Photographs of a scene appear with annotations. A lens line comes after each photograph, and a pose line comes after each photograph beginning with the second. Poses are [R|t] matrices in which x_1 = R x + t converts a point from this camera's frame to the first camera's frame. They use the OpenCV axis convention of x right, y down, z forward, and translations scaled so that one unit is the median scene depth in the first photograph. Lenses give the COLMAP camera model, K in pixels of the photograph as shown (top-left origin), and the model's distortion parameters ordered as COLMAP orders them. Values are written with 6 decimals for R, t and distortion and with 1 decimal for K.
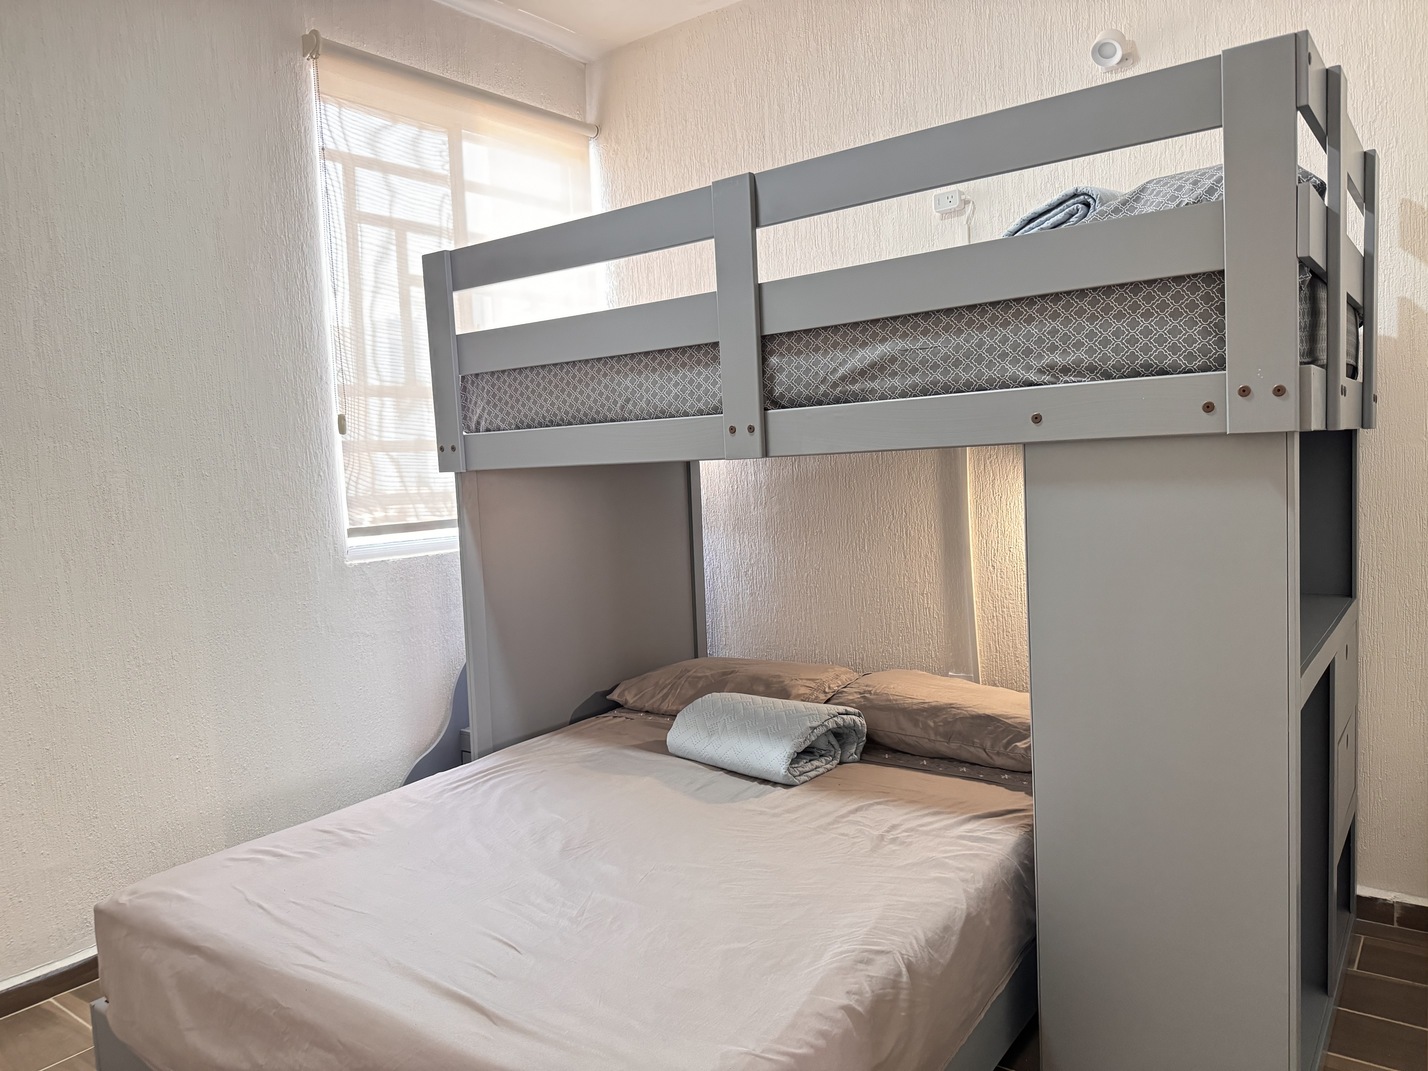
lens RADIAL K [[1007.0, 0, 707.5], [0, 1007.0, 542.3], [0, 0, 1]] dist [0.022520, -0.040069]
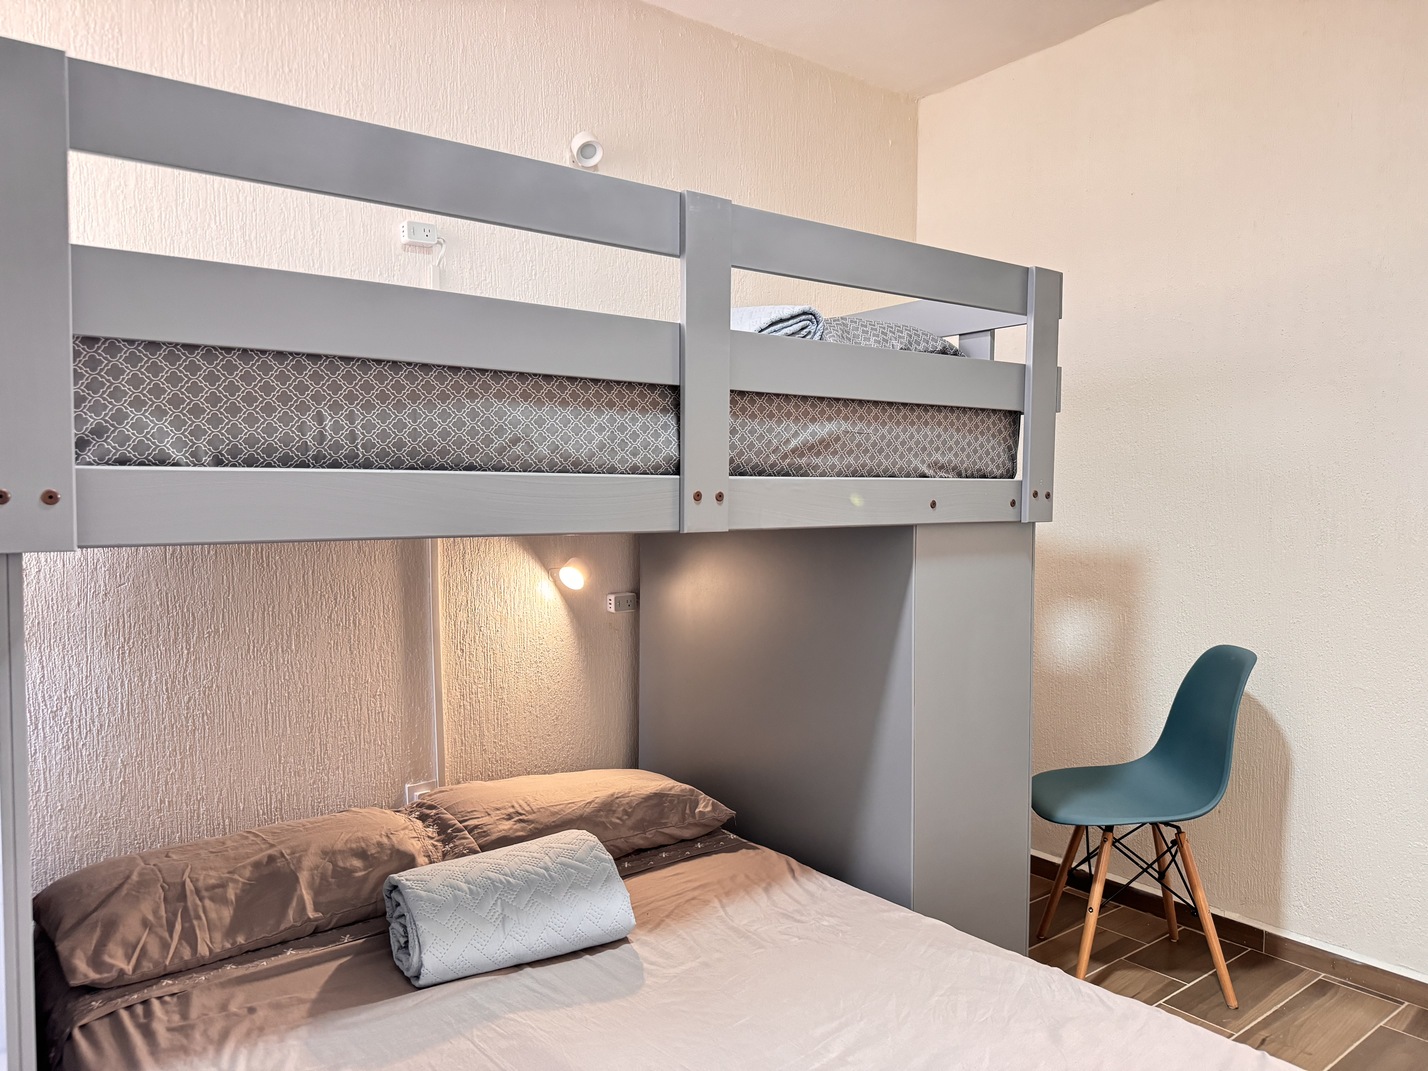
lens RADIAL K [[1007.0, 0, 710.9], [0, 1007.0, 529.8], [0, 0, 1]] dist [0.022520, -0.040069]
pose [[0.246545, 0.011601, 0.969062, -0.812423], [0.064581, 0.997509, -0.028372, -0.065425], [-0.966977, 0.069578, 0.245181, 0.847286]]
